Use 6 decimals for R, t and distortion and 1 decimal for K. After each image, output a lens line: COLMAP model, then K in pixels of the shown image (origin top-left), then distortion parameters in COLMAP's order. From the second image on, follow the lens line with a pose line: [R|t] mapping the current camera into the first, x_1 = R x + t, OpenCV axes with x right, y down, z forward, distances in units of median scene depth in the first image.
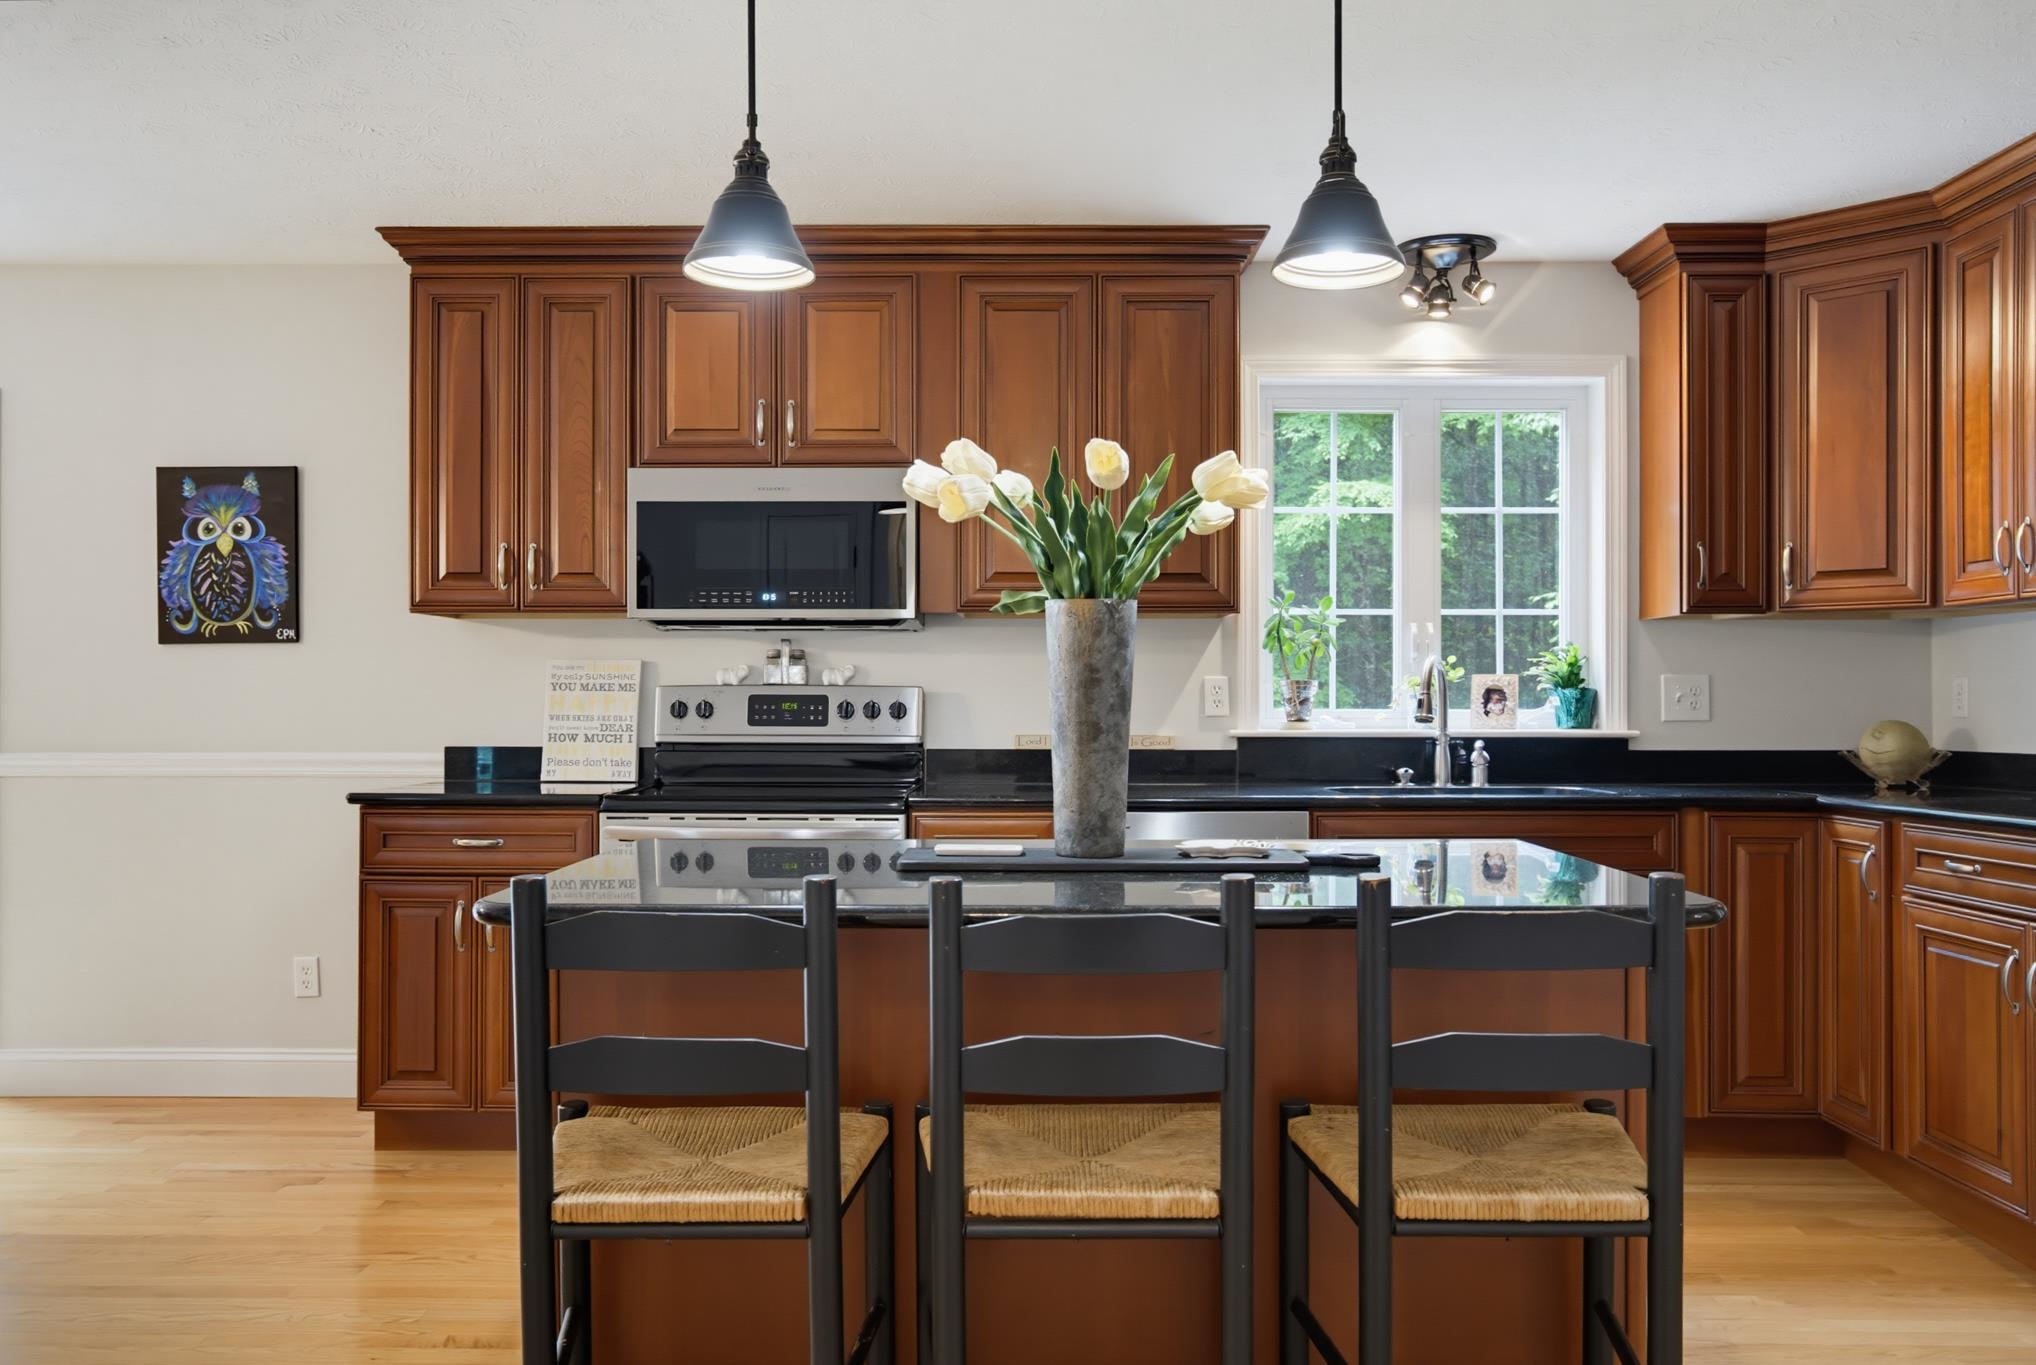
lens RADIAL K [[1588.1, 0, 1013.9], [0, 1588.1, 695.8], [0, 0, 1]] dist [-0.040140, 0.077589]
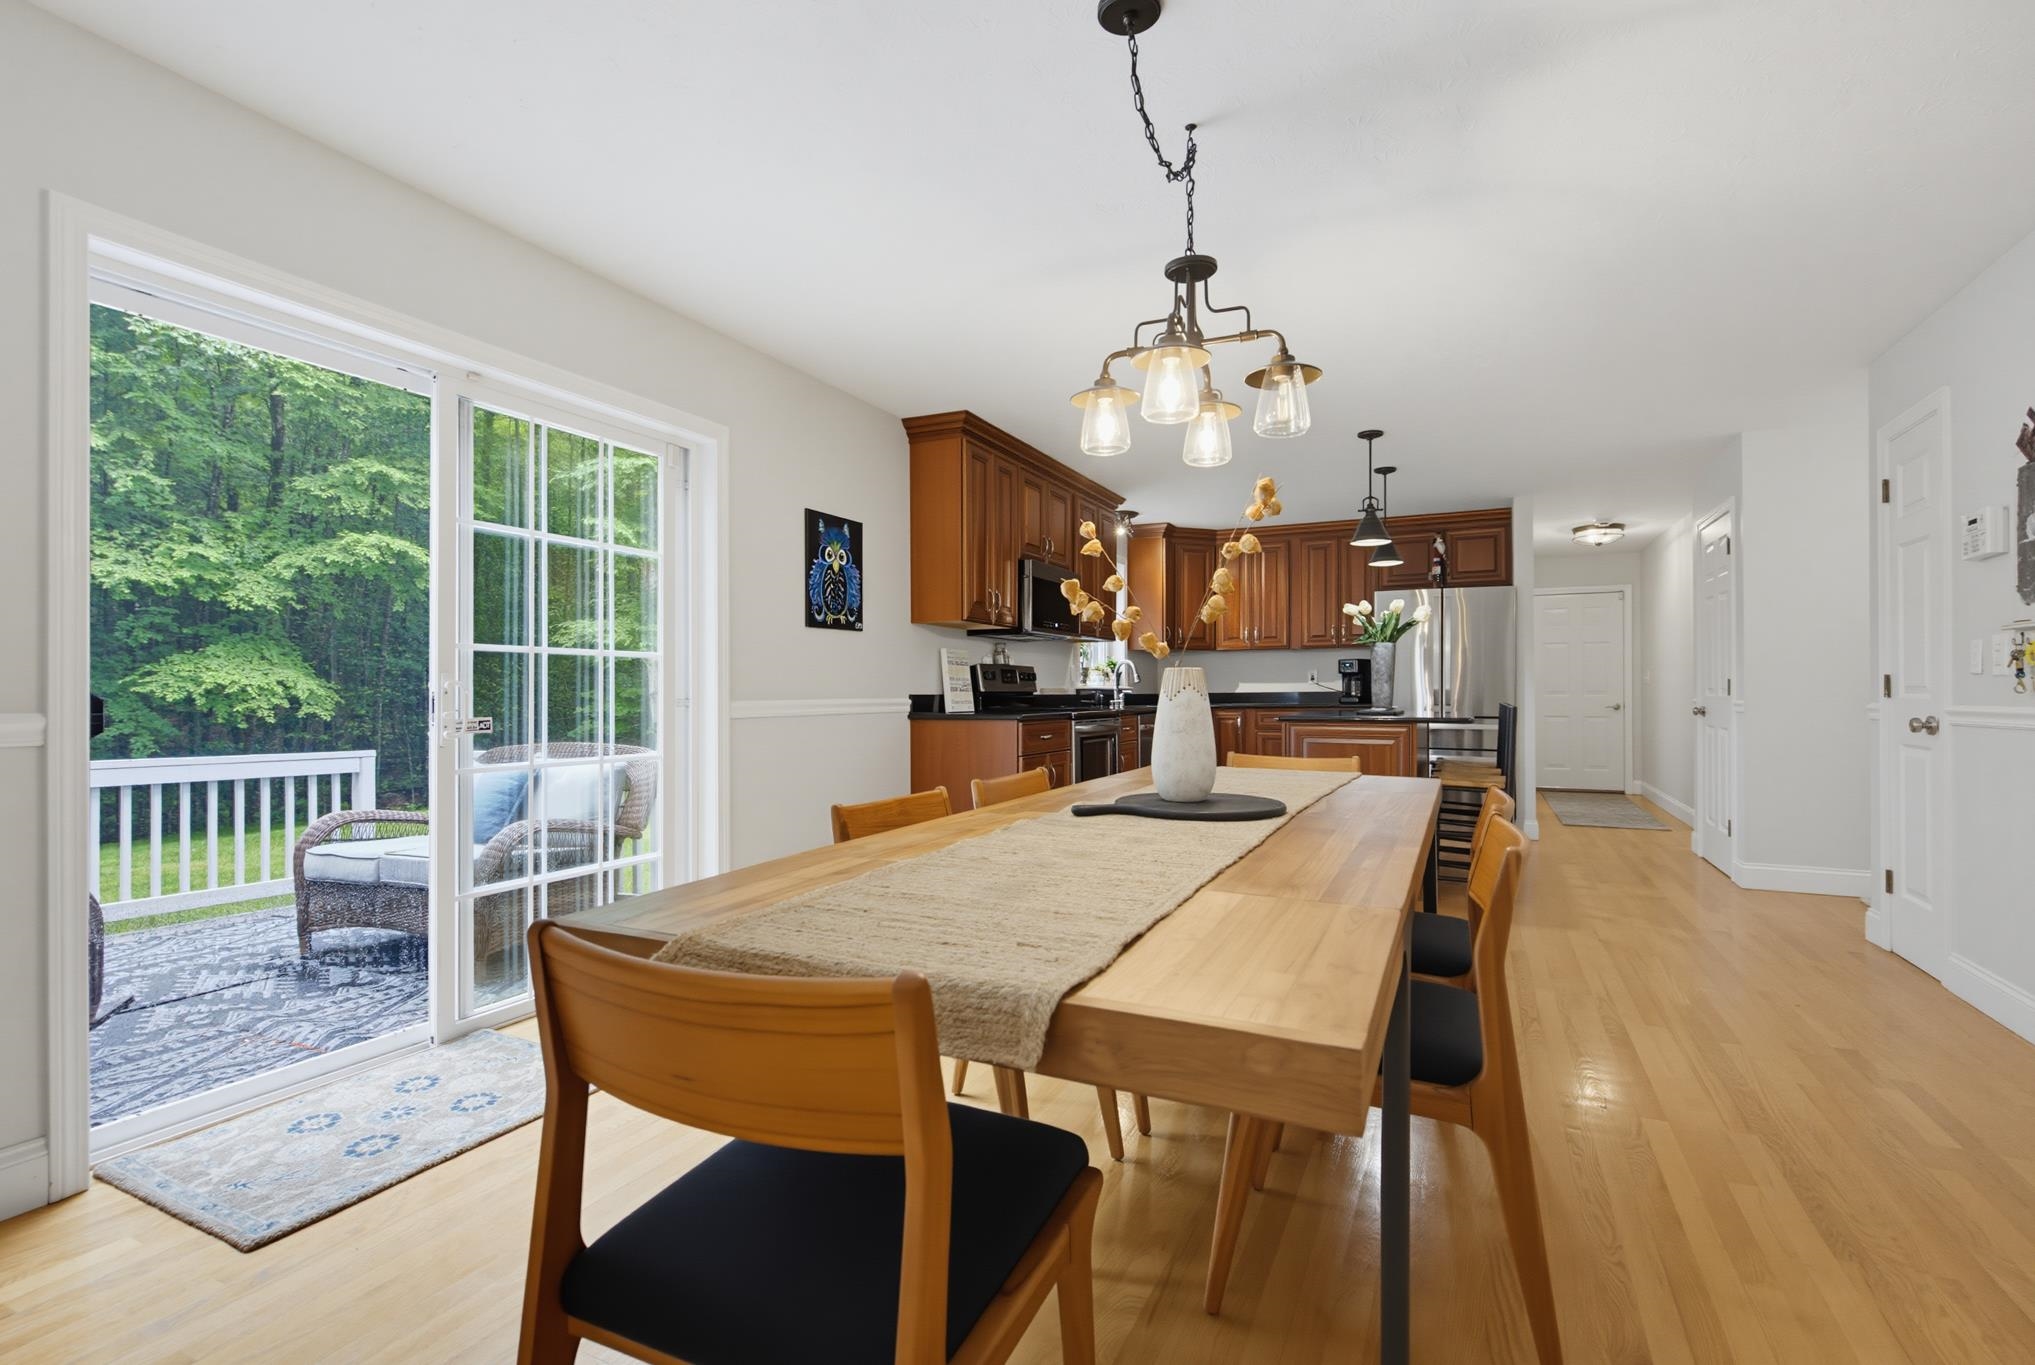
lens RADIAL K [[933.7, 0, 1001.9], [0, 933.7, 691.3], [0, 0, 1]] dist [0.002195, -0.006591]
pose [[0.441239, -0.001161, 0.897389, -1.277657], [0.000268, 0.999999, 0.001161, 0.027507], [-0.897390, -0.000272, 0.441239, 0.453862]]
